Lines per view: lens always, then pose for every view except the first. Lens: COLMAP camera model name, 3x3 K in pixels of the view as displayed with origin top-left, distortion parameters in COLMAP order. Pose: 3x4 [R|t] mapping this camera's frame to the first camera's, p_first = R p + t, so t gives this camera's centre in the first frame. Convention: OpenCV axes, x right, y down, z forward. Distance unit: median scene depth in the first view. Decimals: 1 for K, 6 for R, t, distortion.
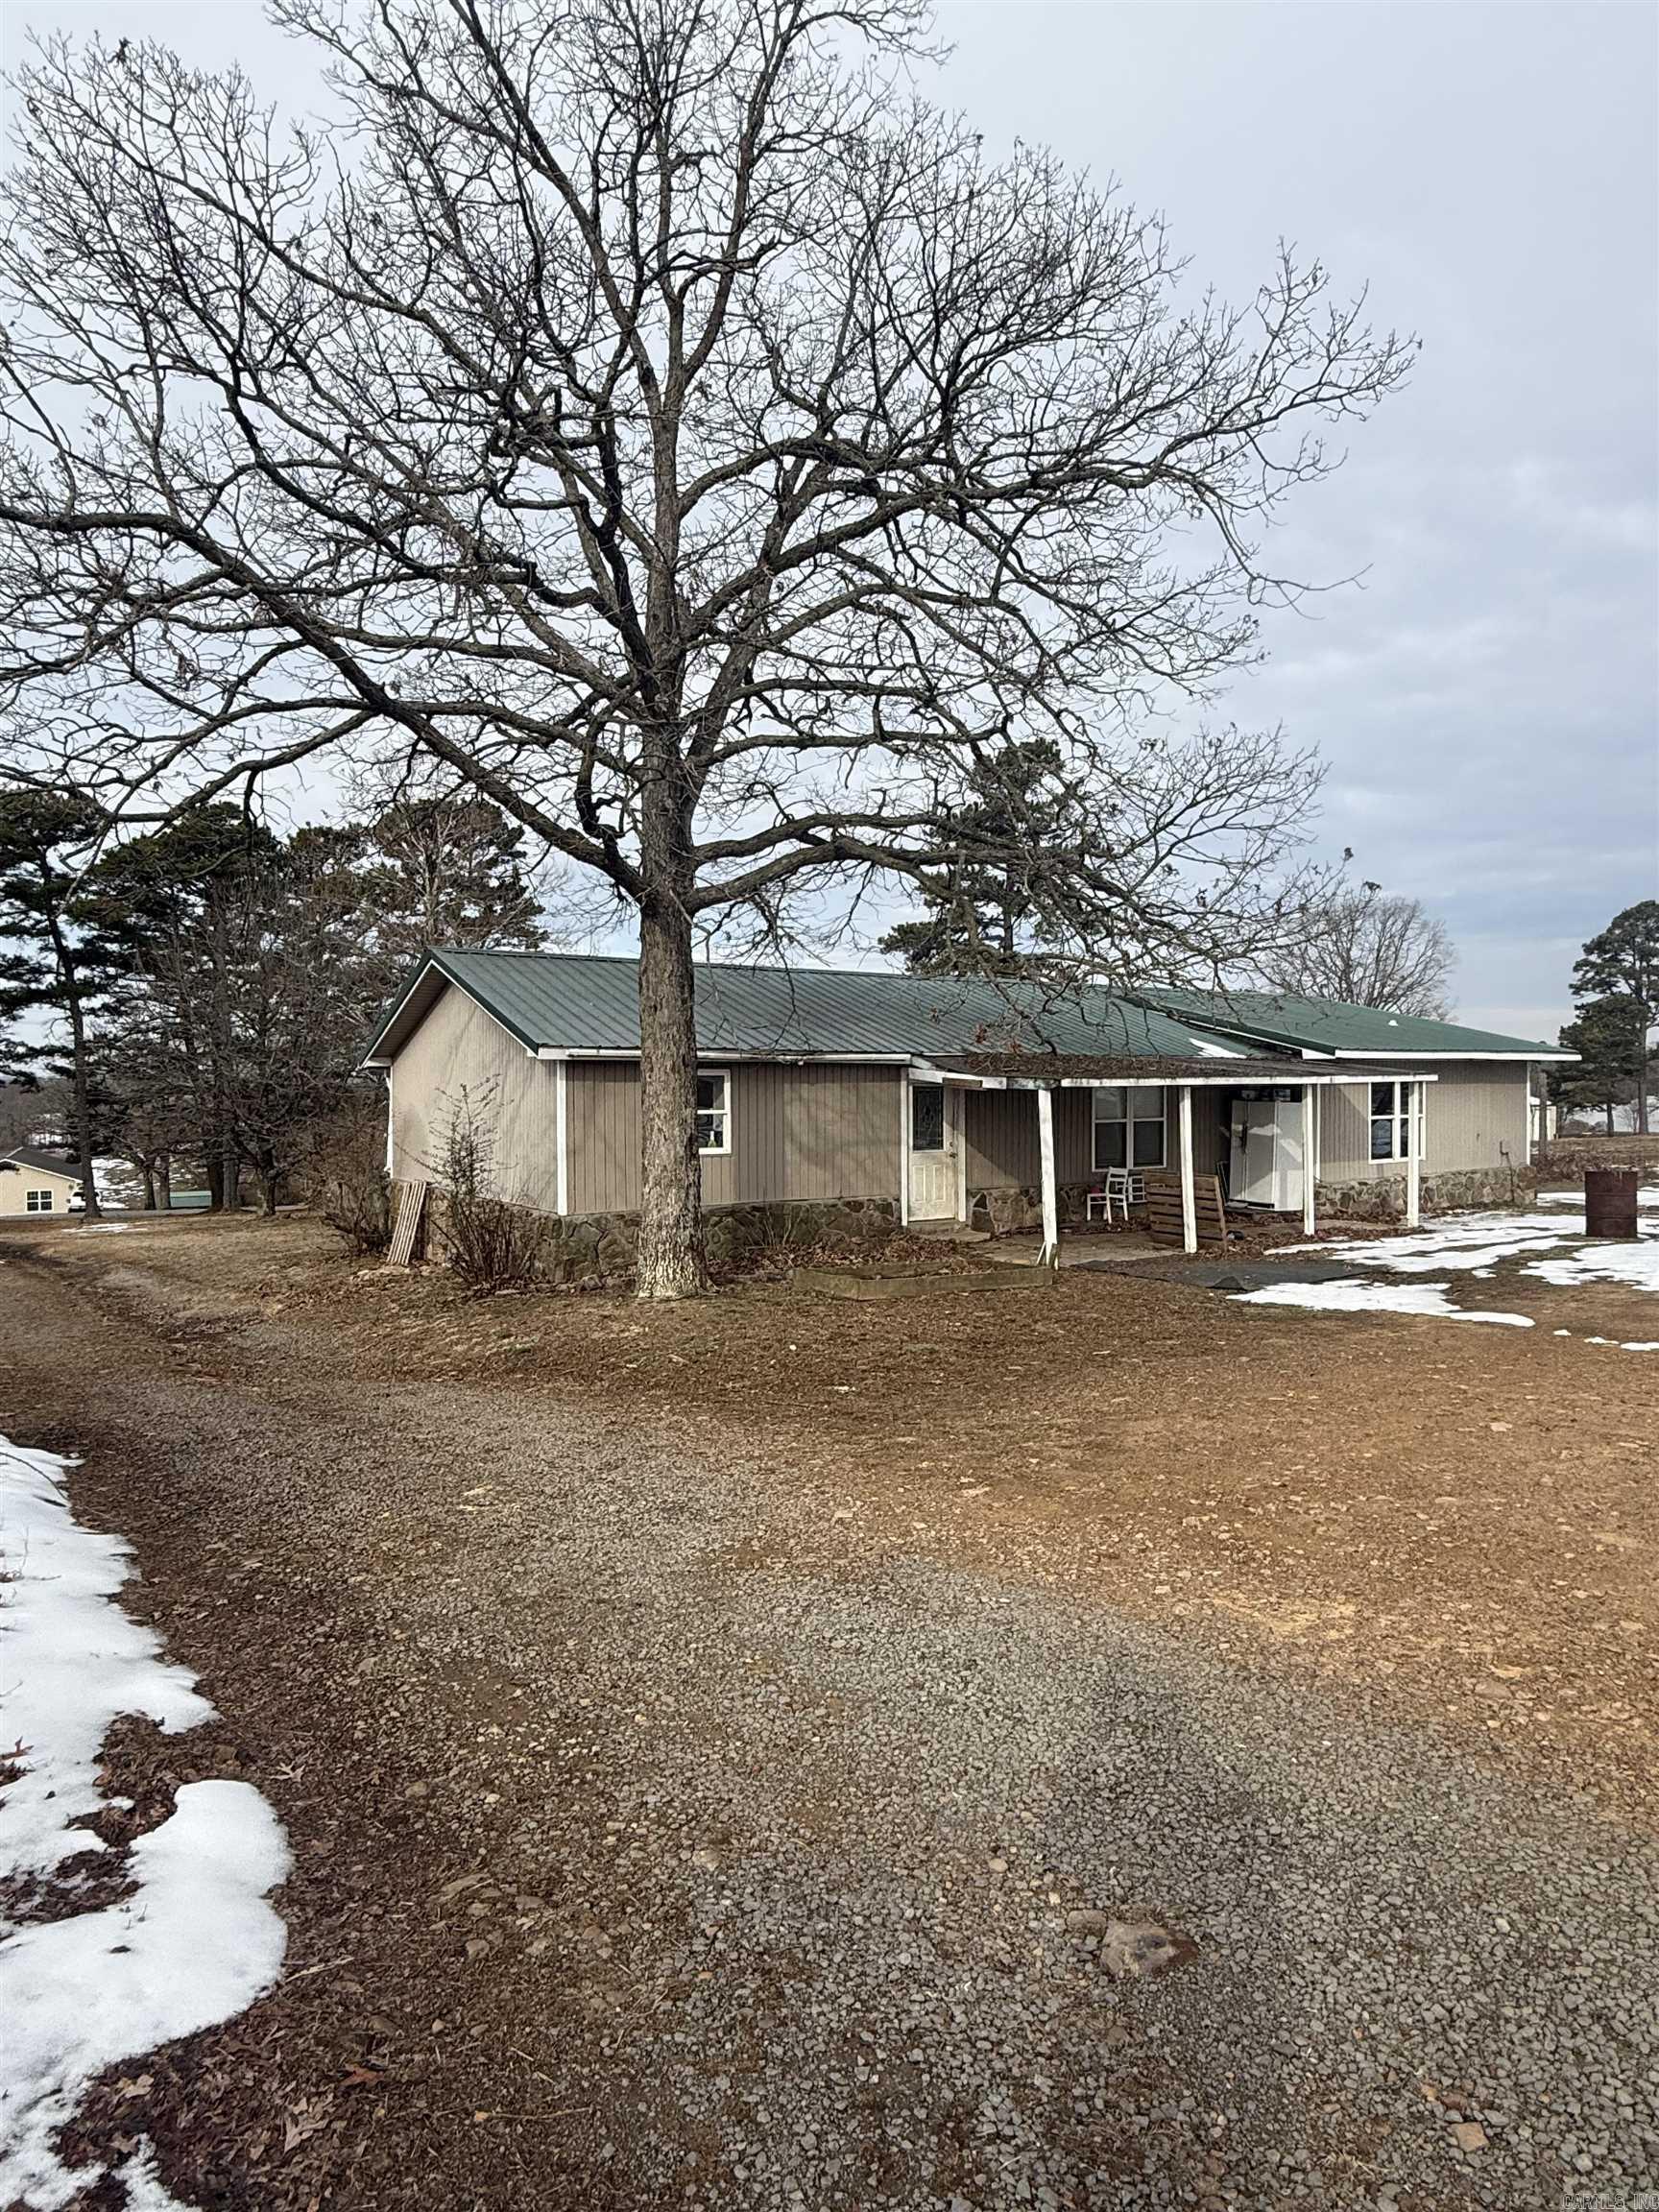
lens RADIAL K [[1289.6, 0, 833.9], [0, 1289.6, 1100.2], [0, 0, 1]] dist [0.001801, -0.001211]
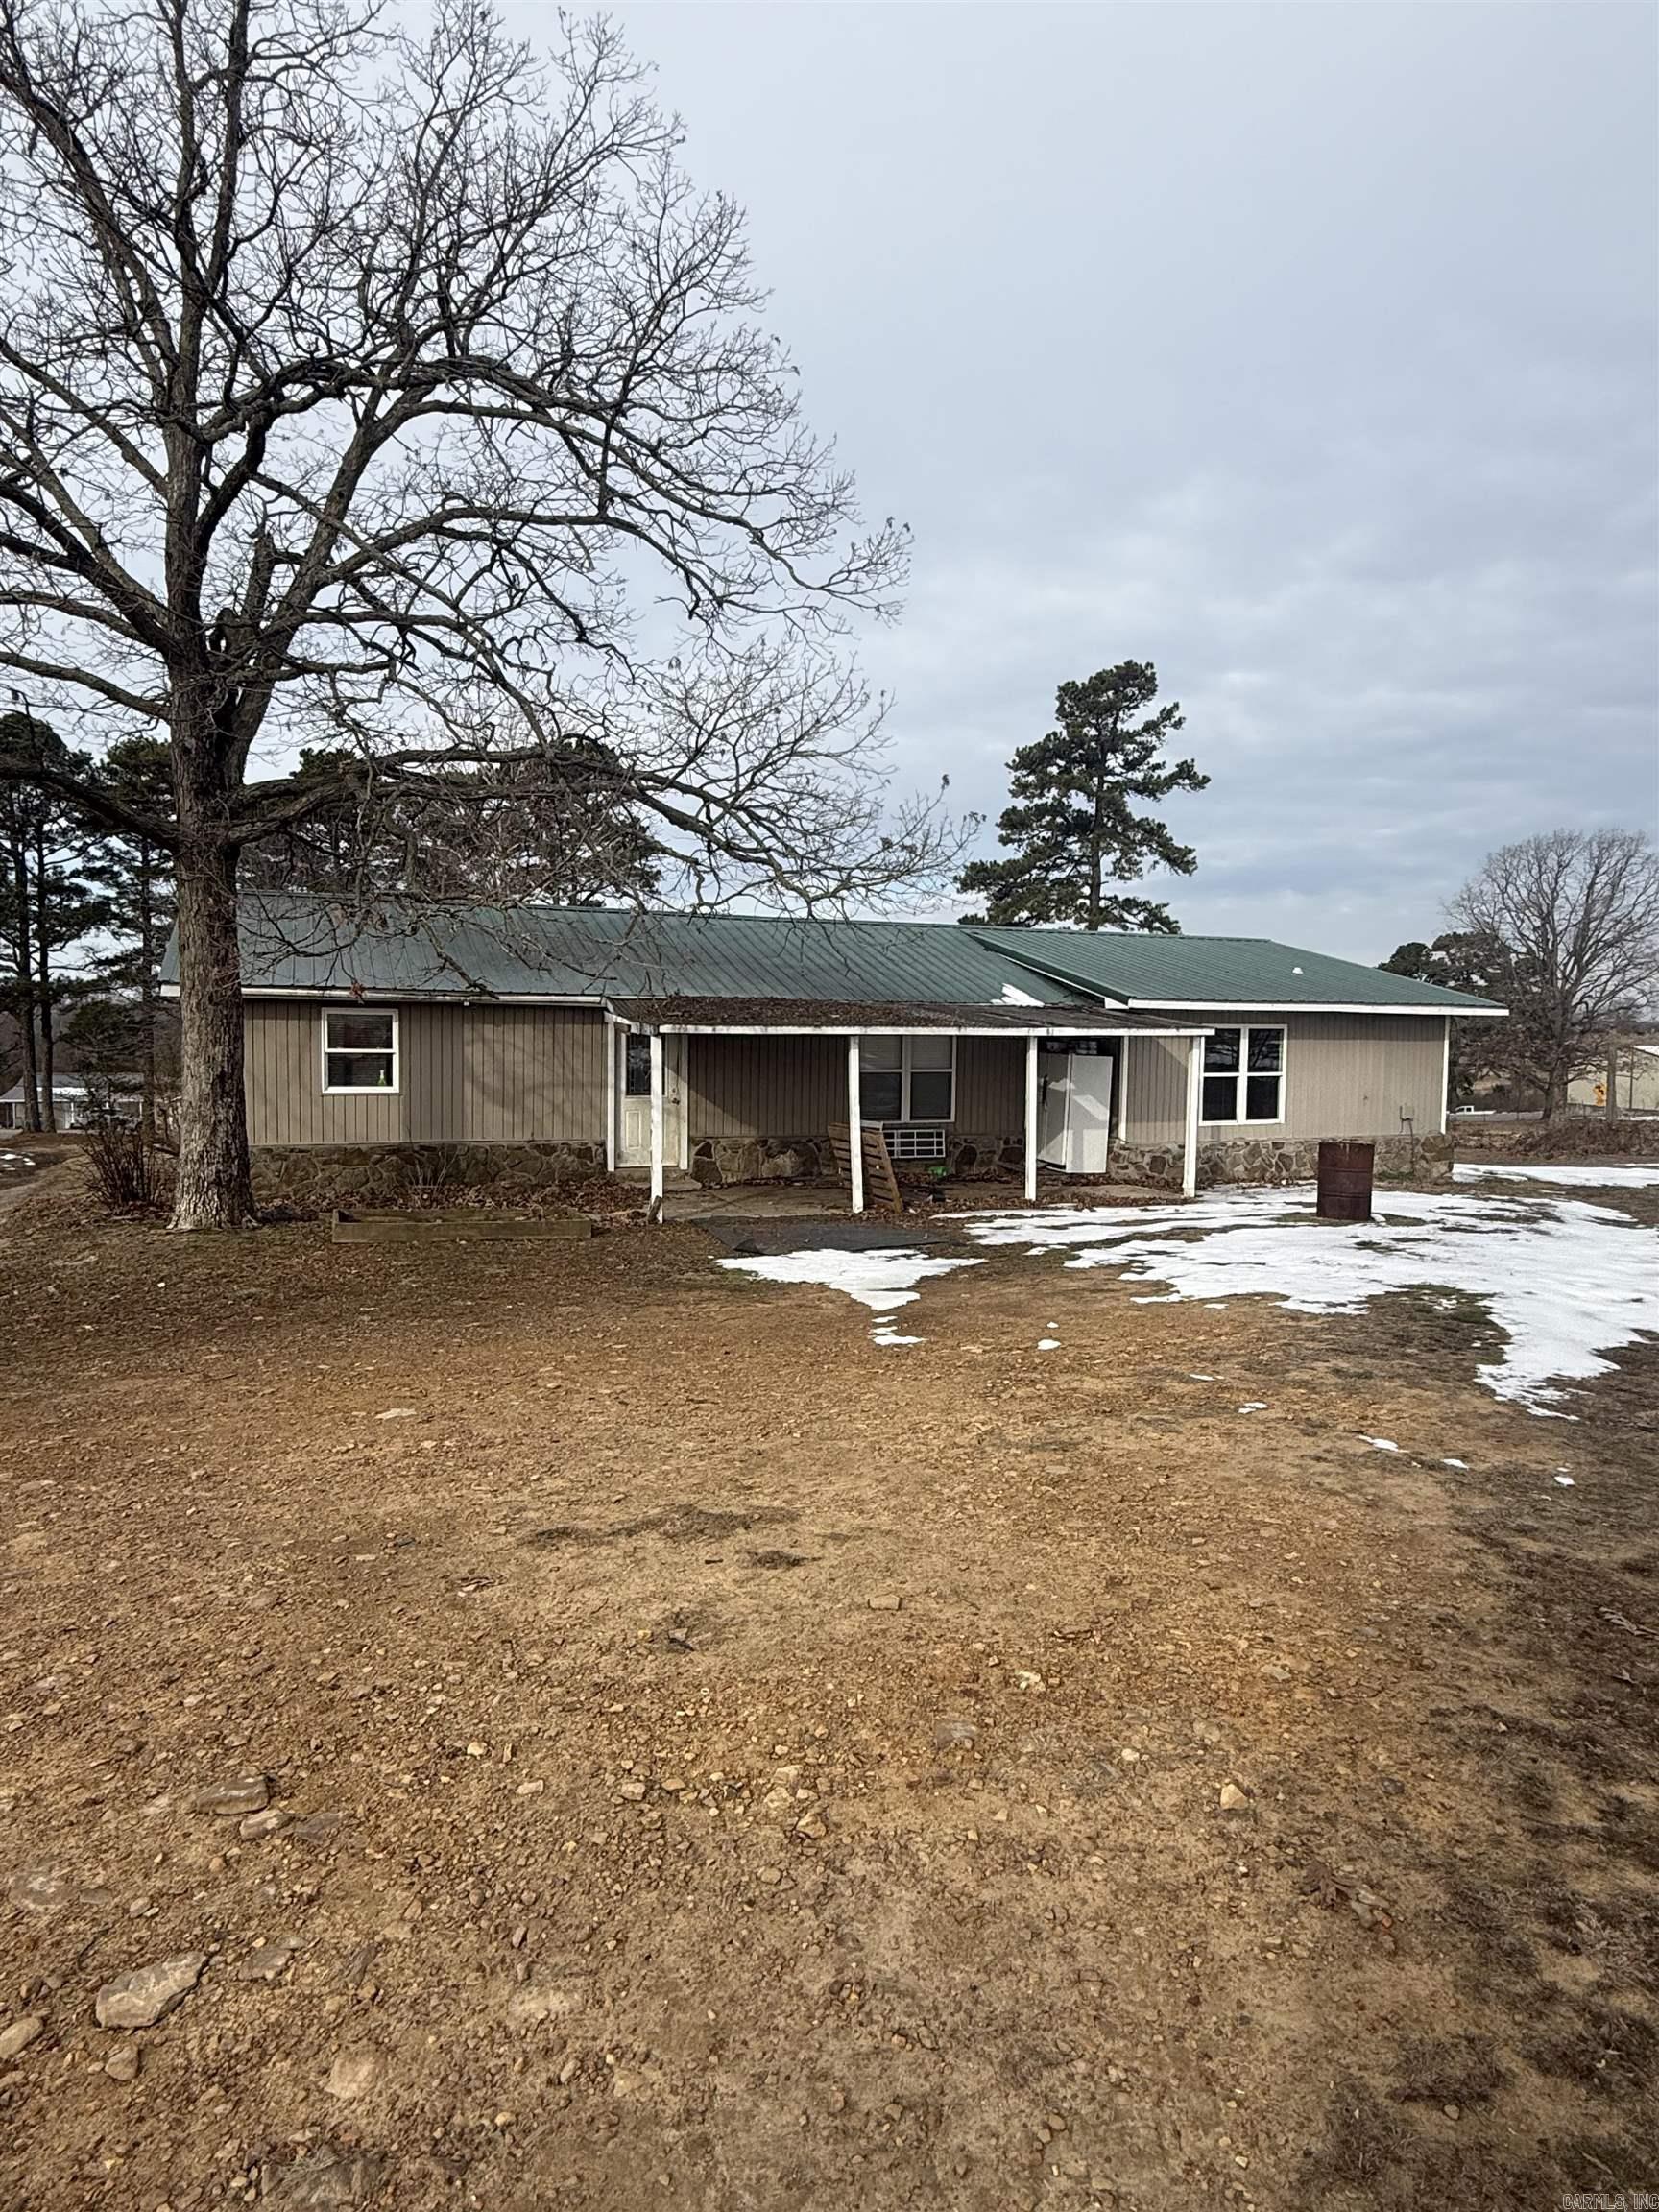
lens RADIAL K [[1289.6, 0, 829.4], [0, 1289.6, 1110.2], [0, 0, 1]] dist [0.001801, -0.001211]
pose [[0.979453, 0.032282, -0.199072, 0.383105], [-0.021465, 0.998185, 0.056259, -0.007788], [0.200526, -0.050830, 0.978369, 0.065841]]
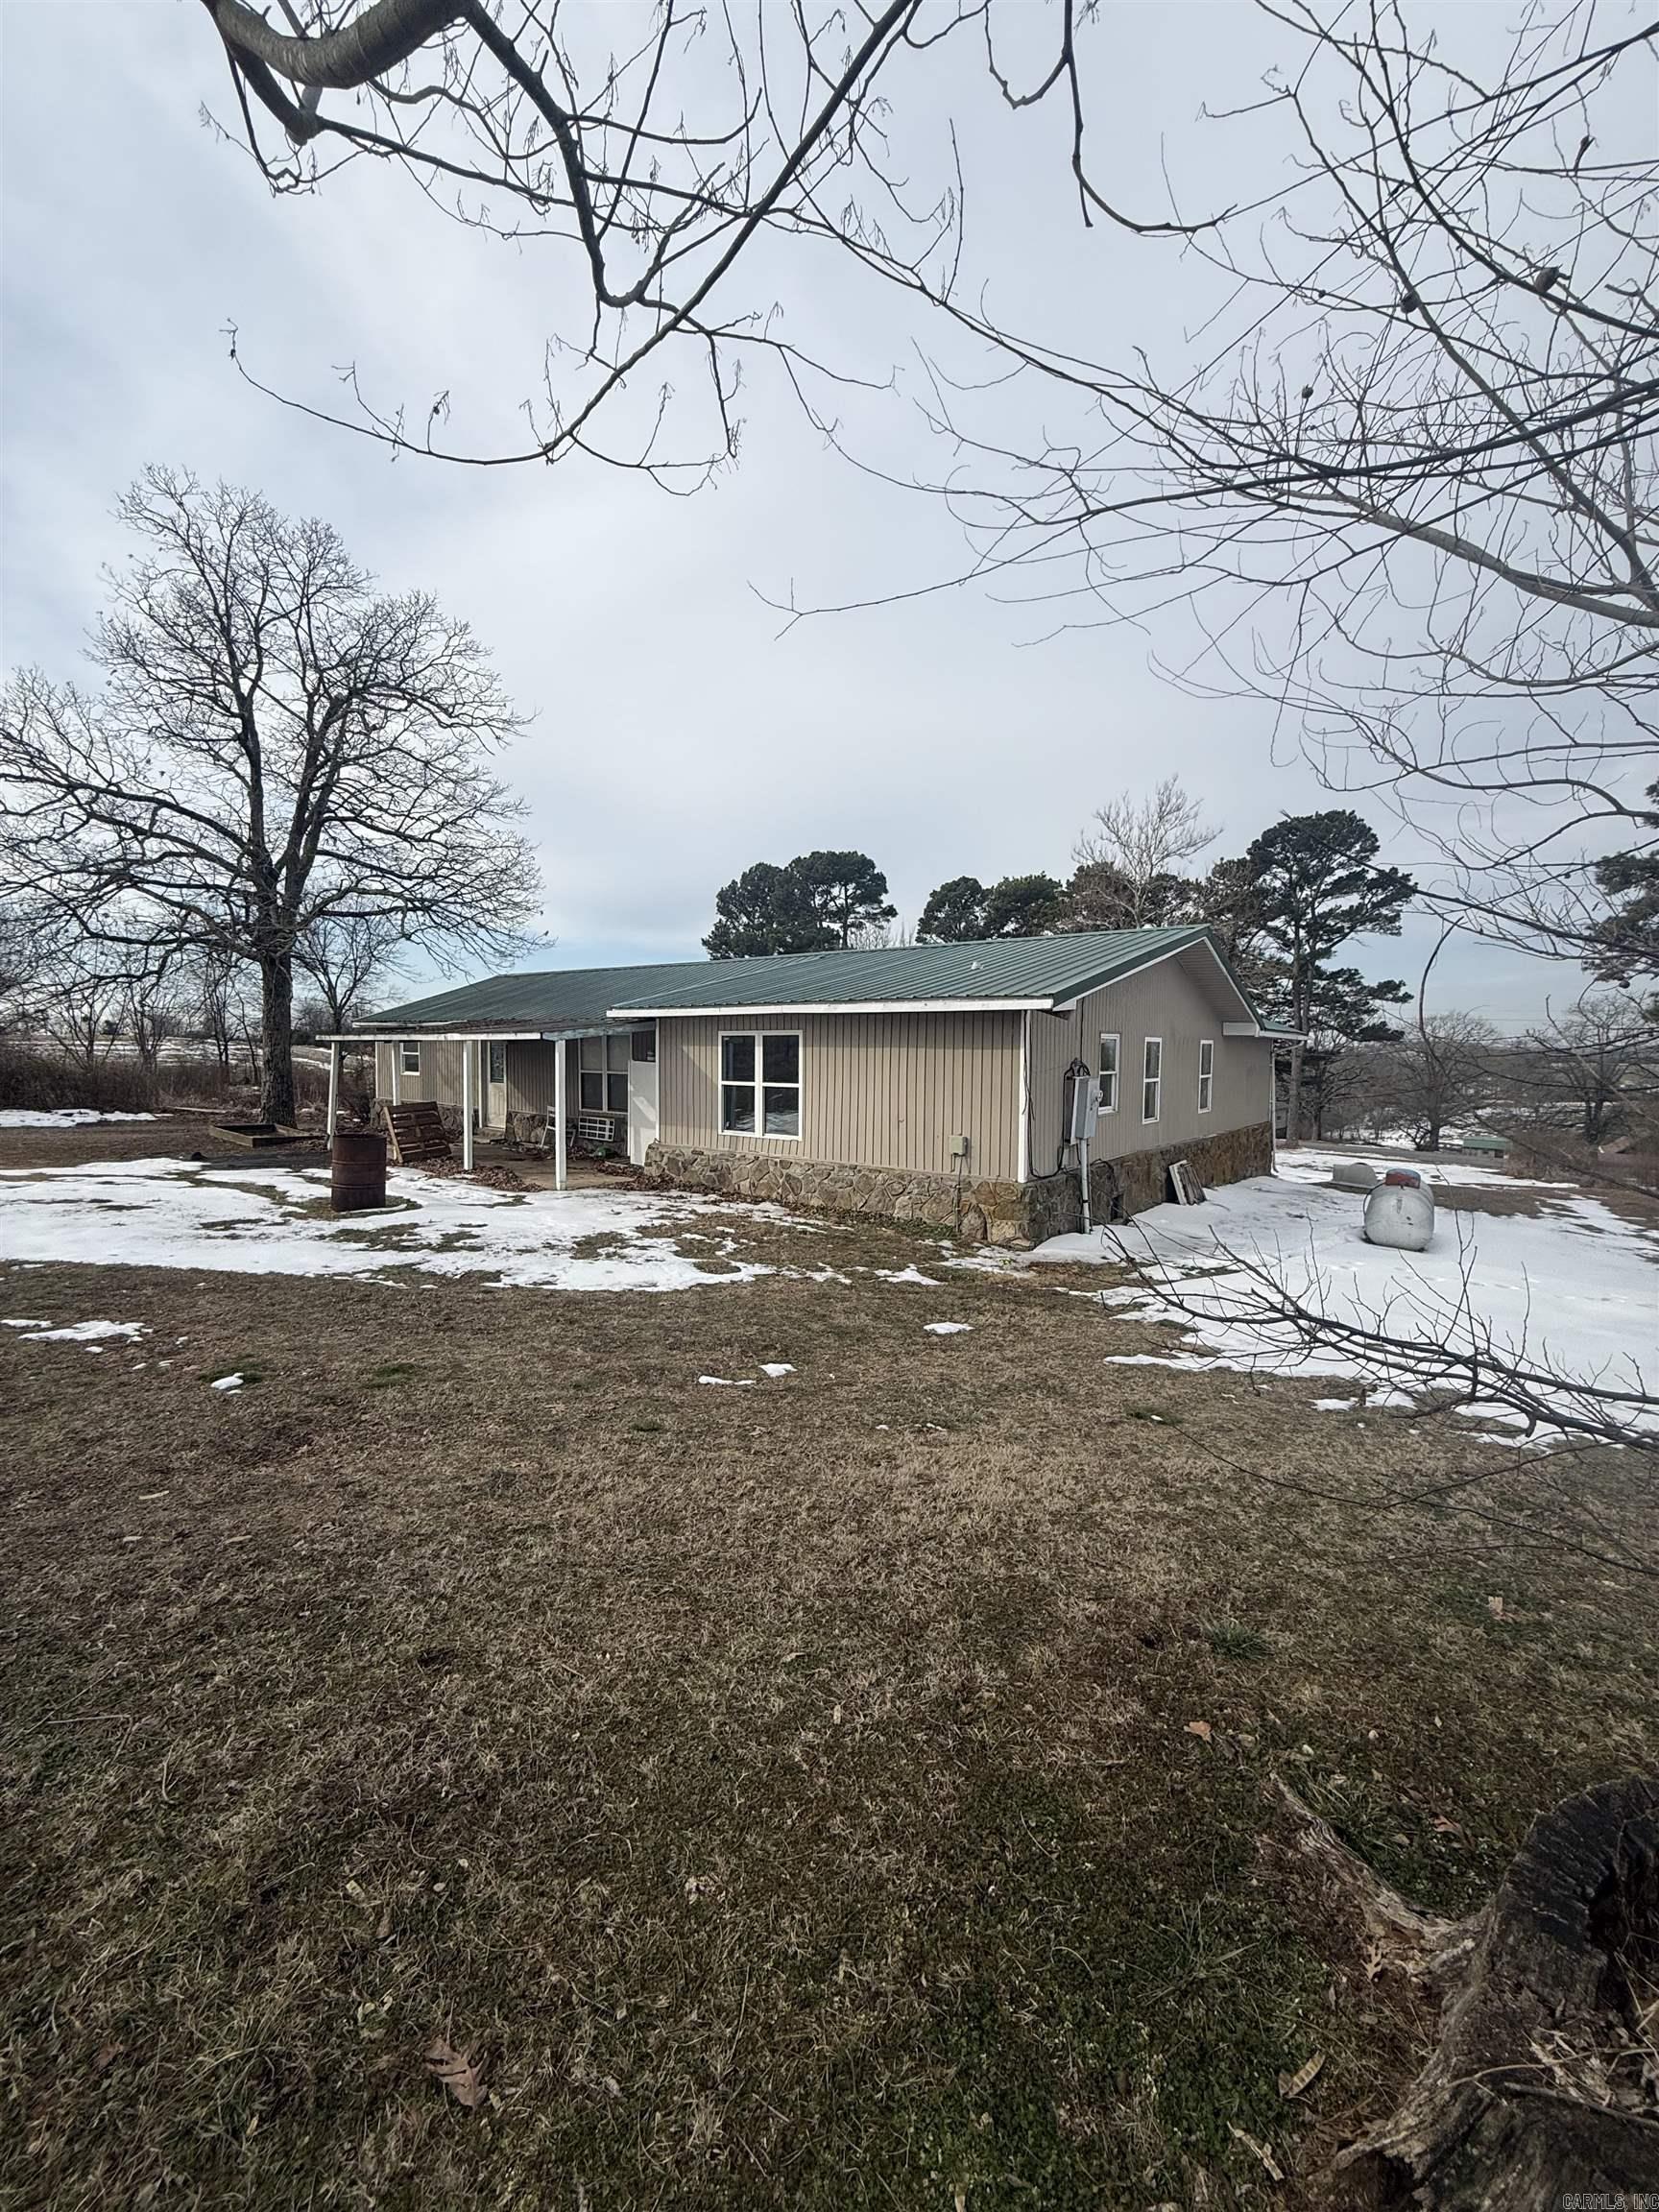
lens RADIAL K [[882.3, 0, 828.2], [0, 882.3, 1095.9], [0, 0, 1]] dist [-0.001392, -0.000004]
pose [[0.291316, 0.056826, -0.954938, 1.154116], [-0.025898, 0.998337, 0.051508, -0.012084], [0.956276, 0.009726, 0.292303, 1.003982]]
